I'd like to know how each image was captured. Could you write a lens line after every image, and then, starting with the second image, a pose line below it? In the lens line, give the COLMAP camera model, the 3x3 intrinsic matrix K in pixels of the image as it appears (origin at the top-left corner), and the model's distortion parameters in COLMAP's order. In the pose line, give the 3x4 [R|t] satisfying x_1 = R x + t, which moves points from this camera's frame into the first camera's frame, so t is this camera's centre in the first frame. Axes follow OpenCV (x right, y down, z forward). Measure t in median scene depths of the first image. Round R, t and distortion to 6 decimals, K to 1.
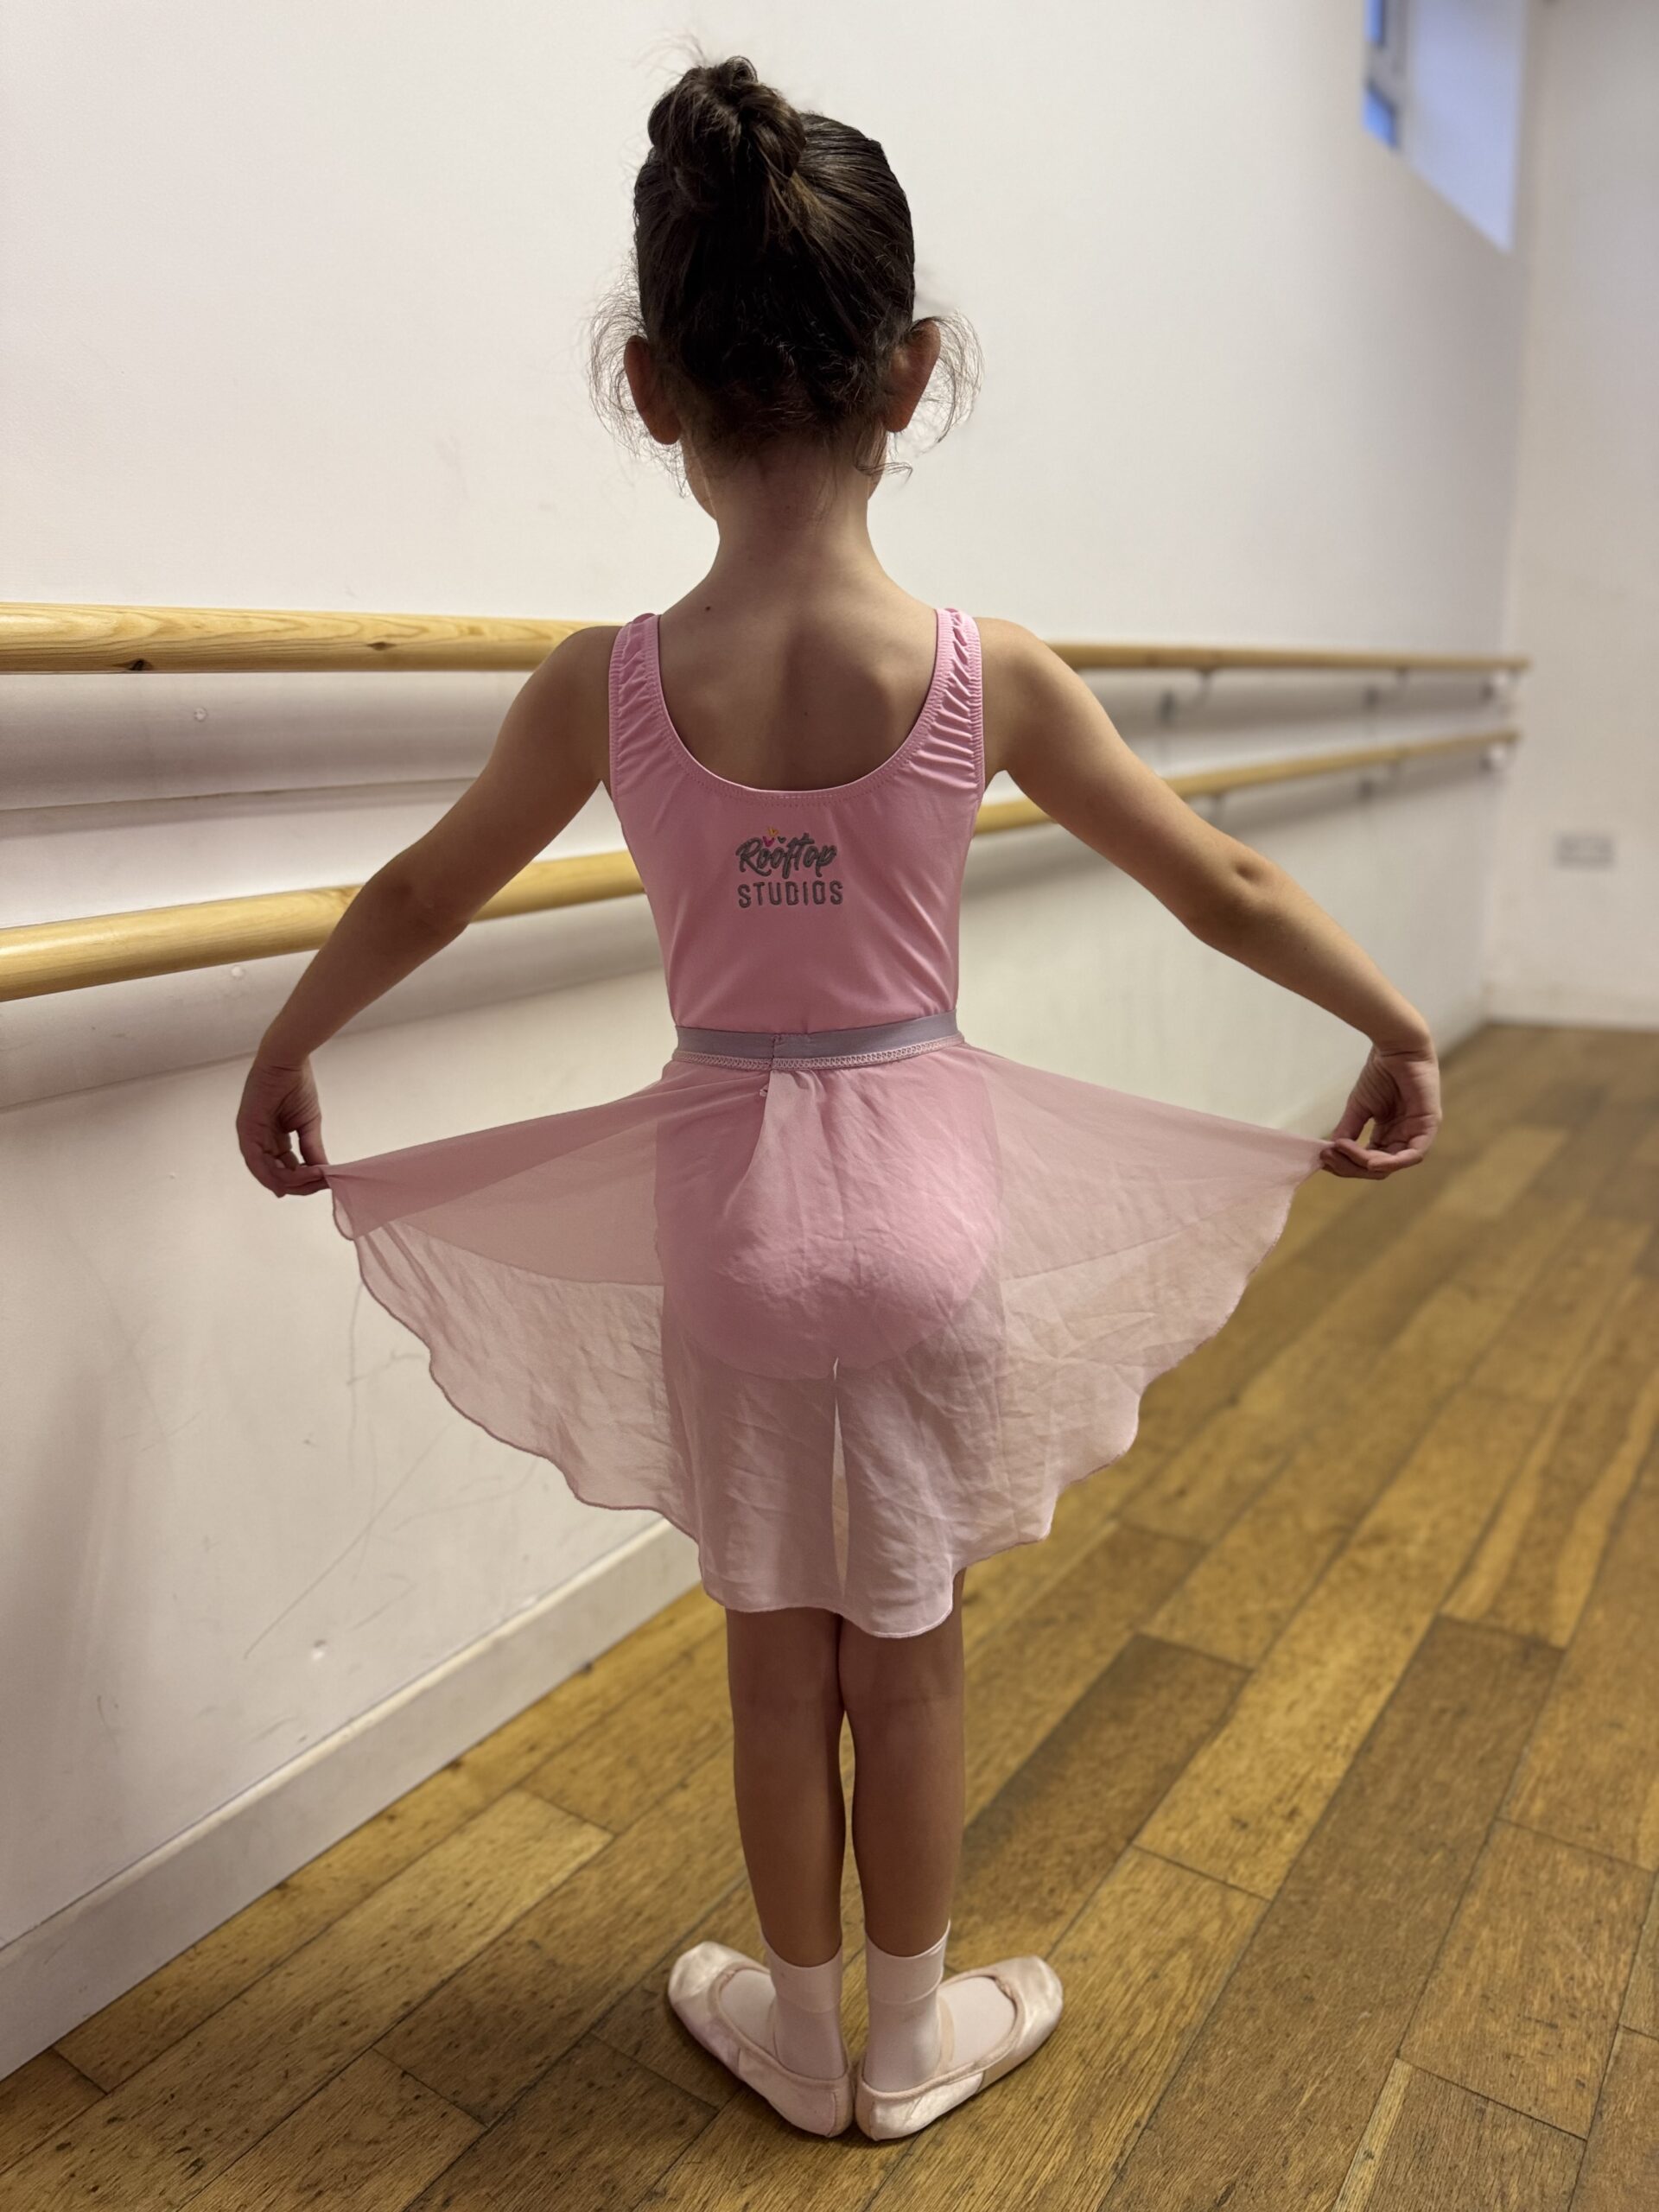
lens RADIAL K [[1669.9, 0, 773.8], [0, 1669.9, 1099.3], [0, 0, 1]] dist [-0.007050, 0.004252]
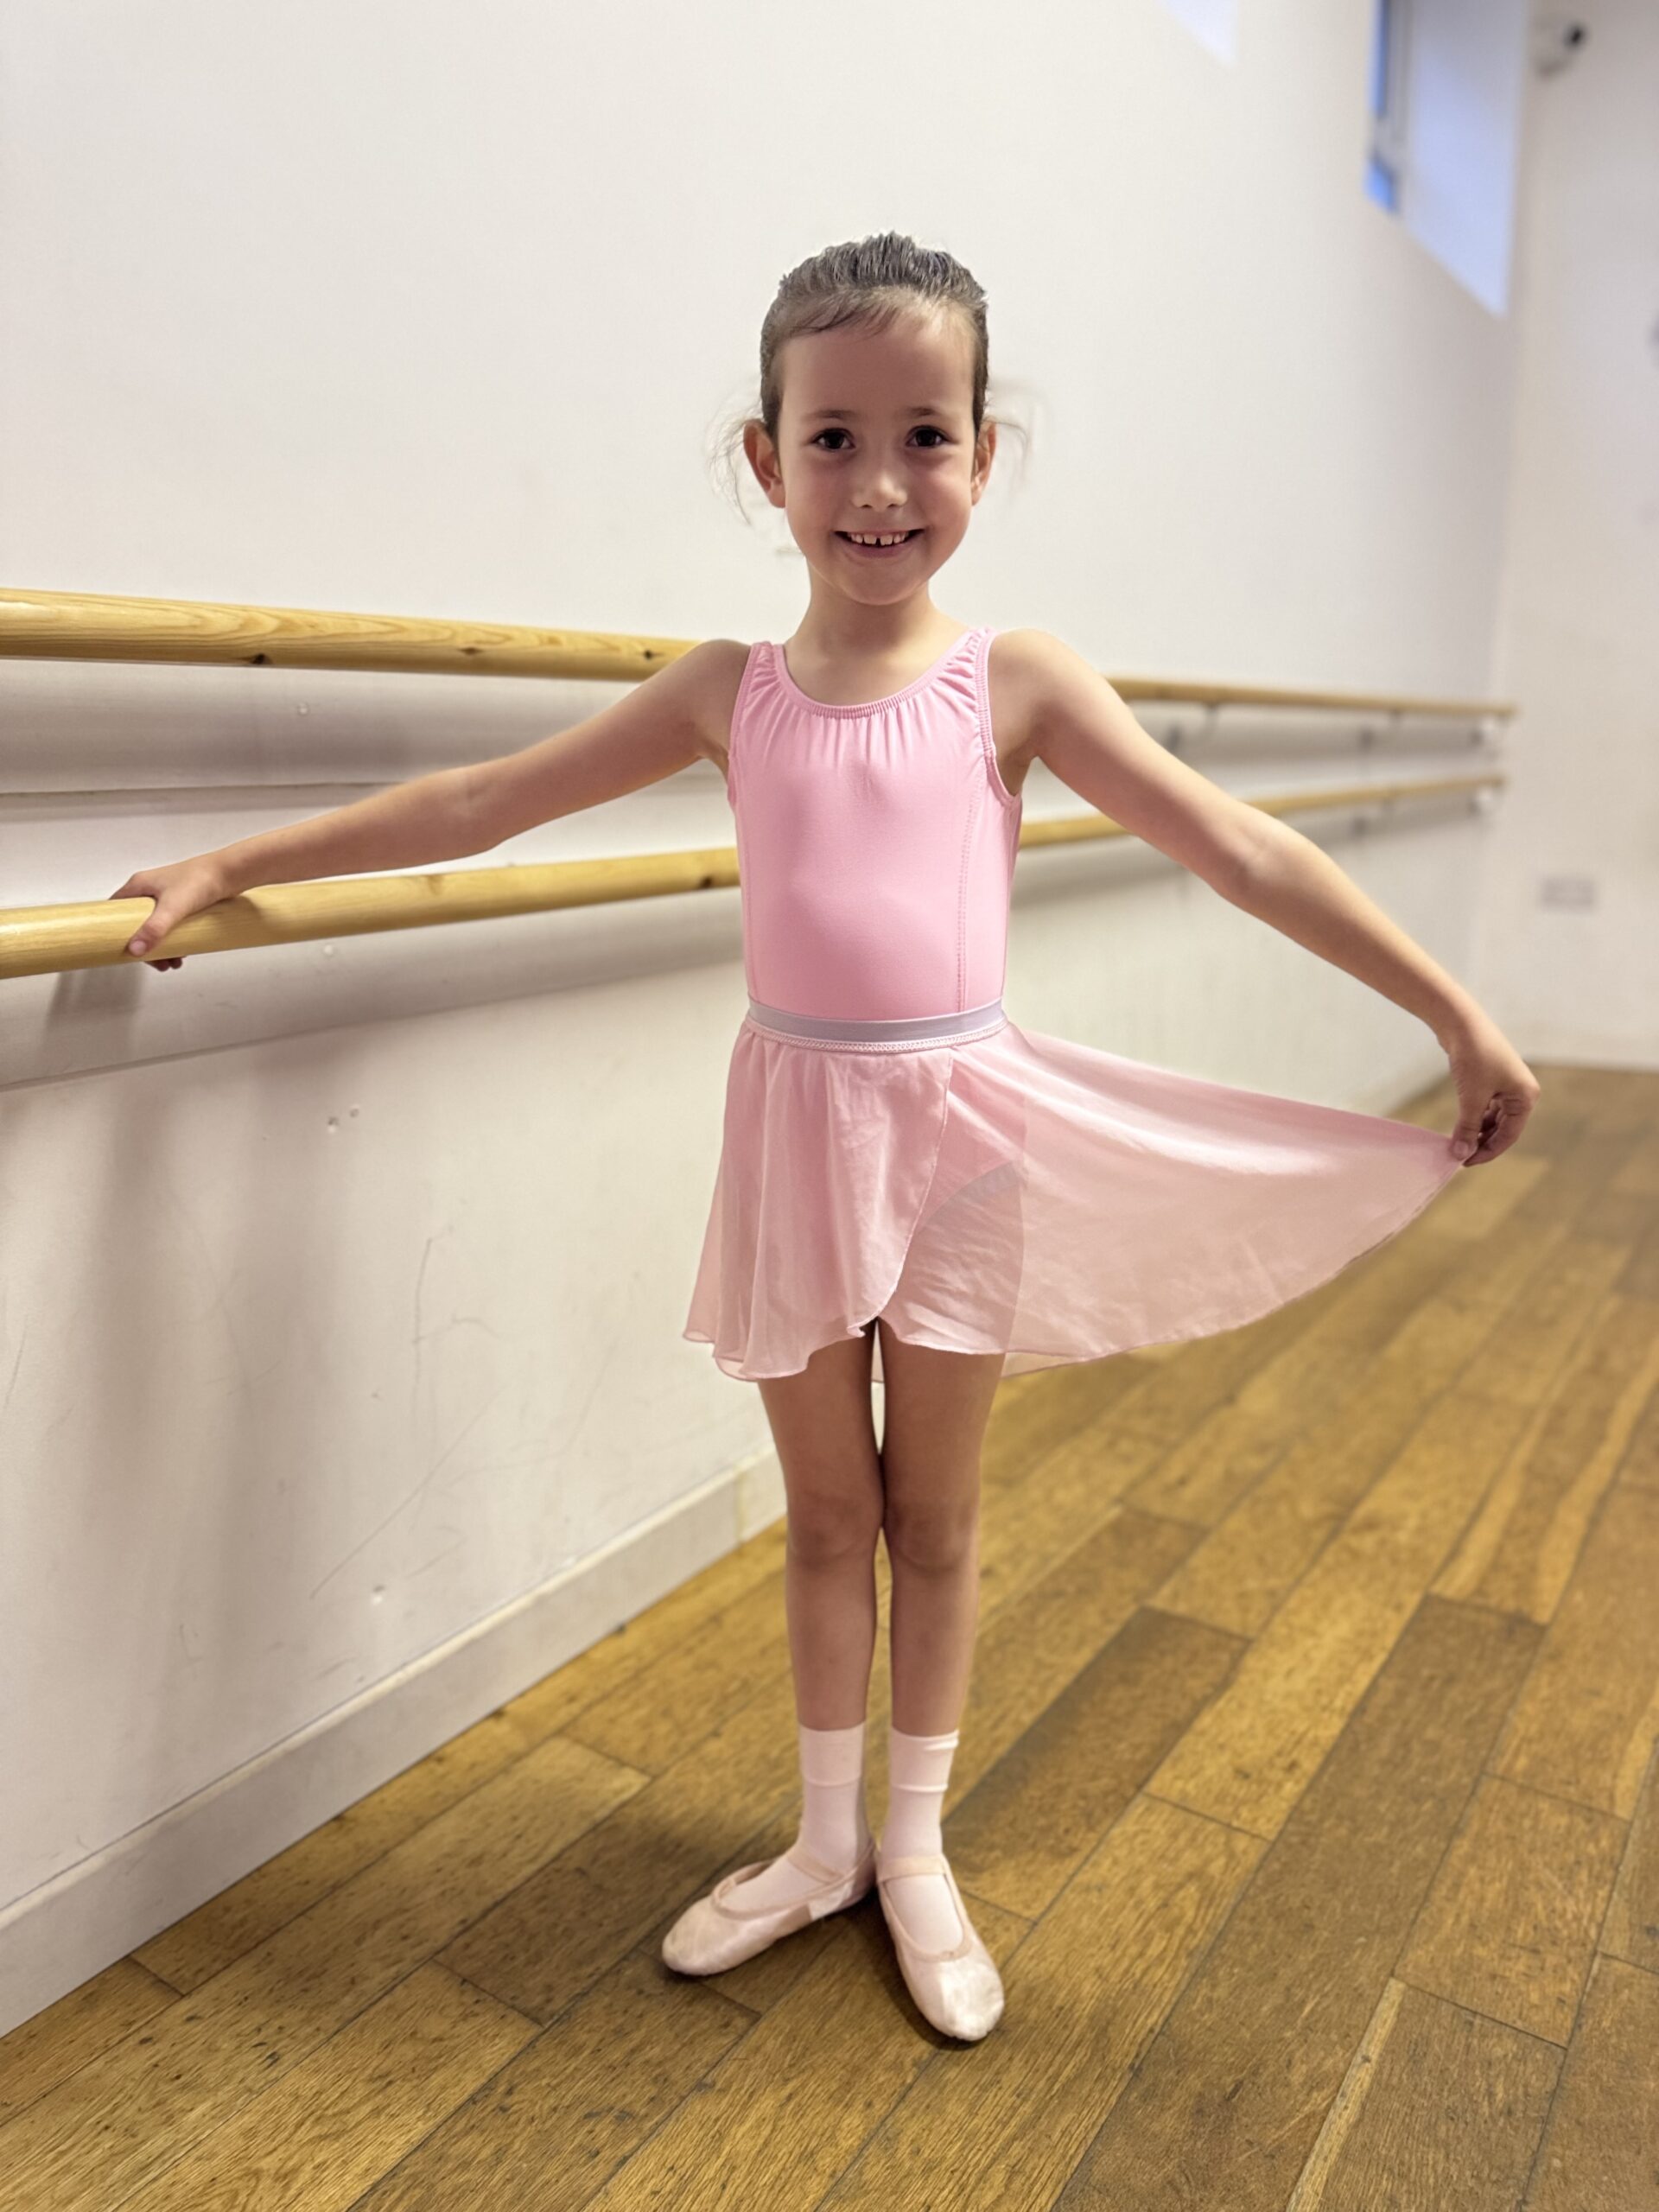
lens RADIAL K [[1669.9, 0, 773.8], [0, 1669.9, 1099.3], [0, 0, 1]] dist [-0.007050, 0.004252]
pose [[0.999744, 0.020047, 0.010496, -0.040129], [-0.019810, 0.999557, -0.022234, 0.035072], [-0.010937, 0.022020, 0.999698, -0.070784]]
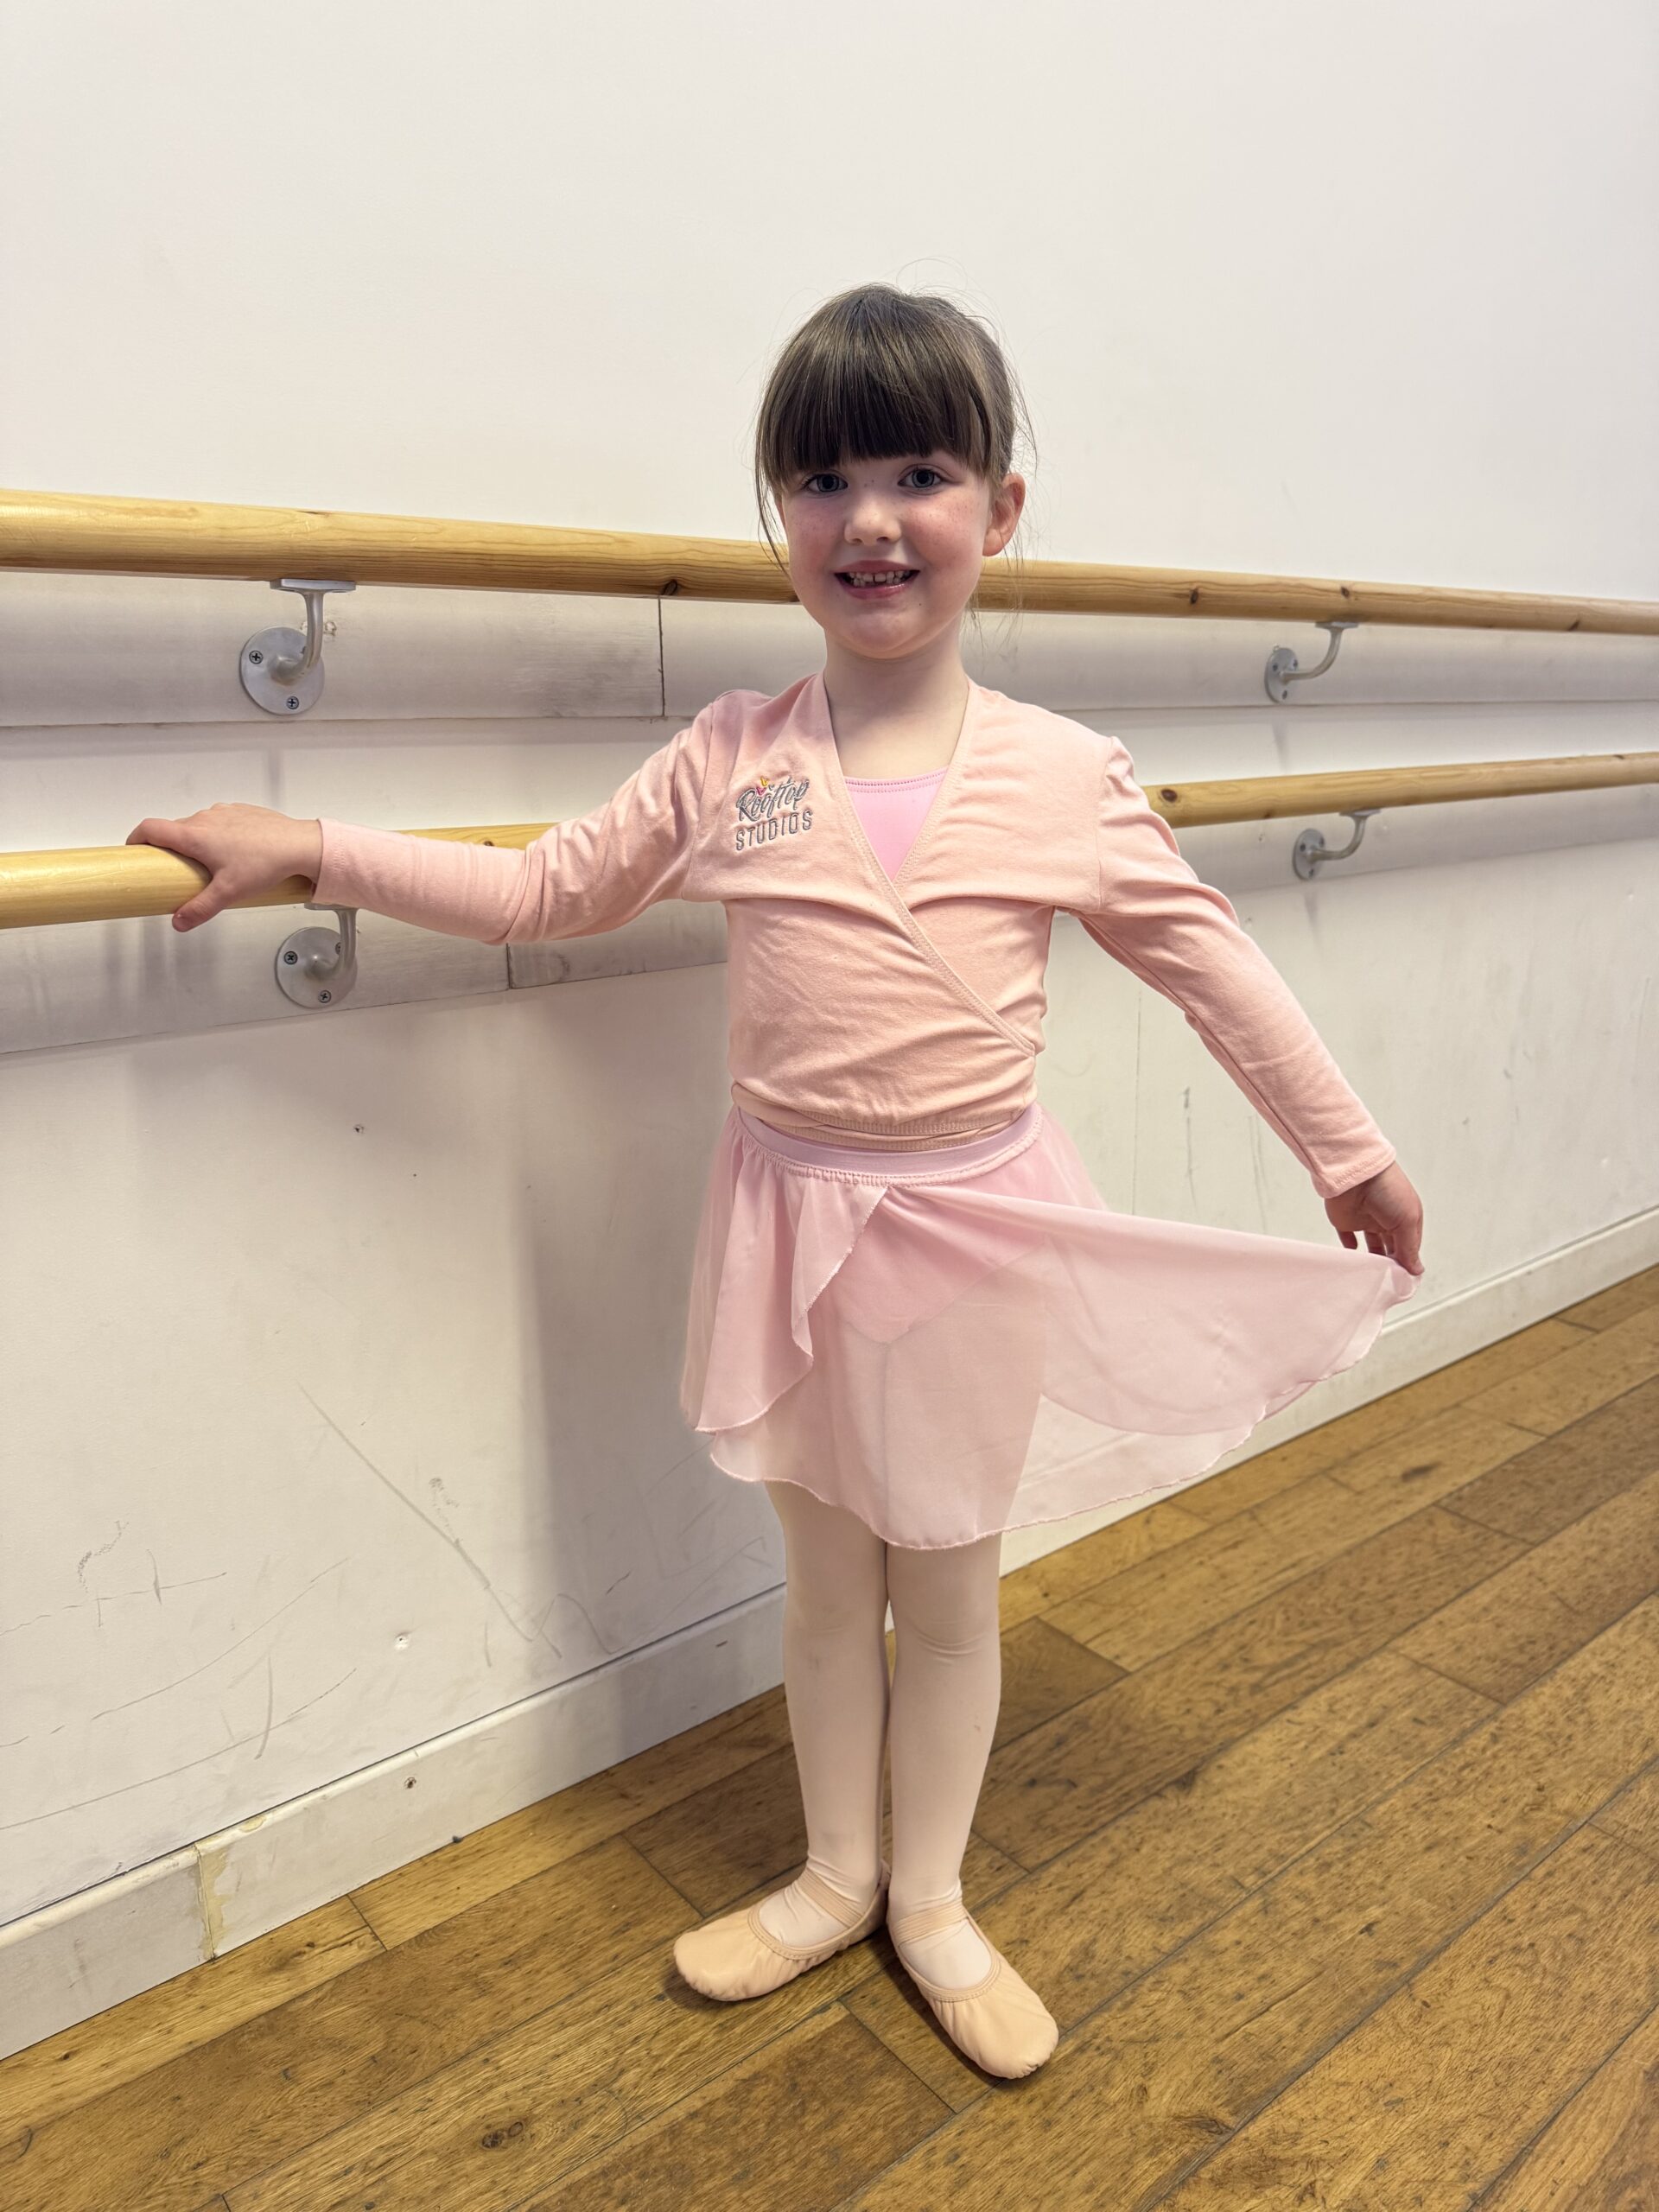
lens RADIAL K [[1669.9, 0, 773.8], [0, 1669.9, 1099.3], [0, 0, 1]] dist [-0.007050, 0.004252]
pose [[0.961847, 0.098501, -0.255239, 0.423665], [-0.092996, 0.995100, 0.033578, -0.132430], [0.257296, -0.008561, 0.966295, 0.572501]]
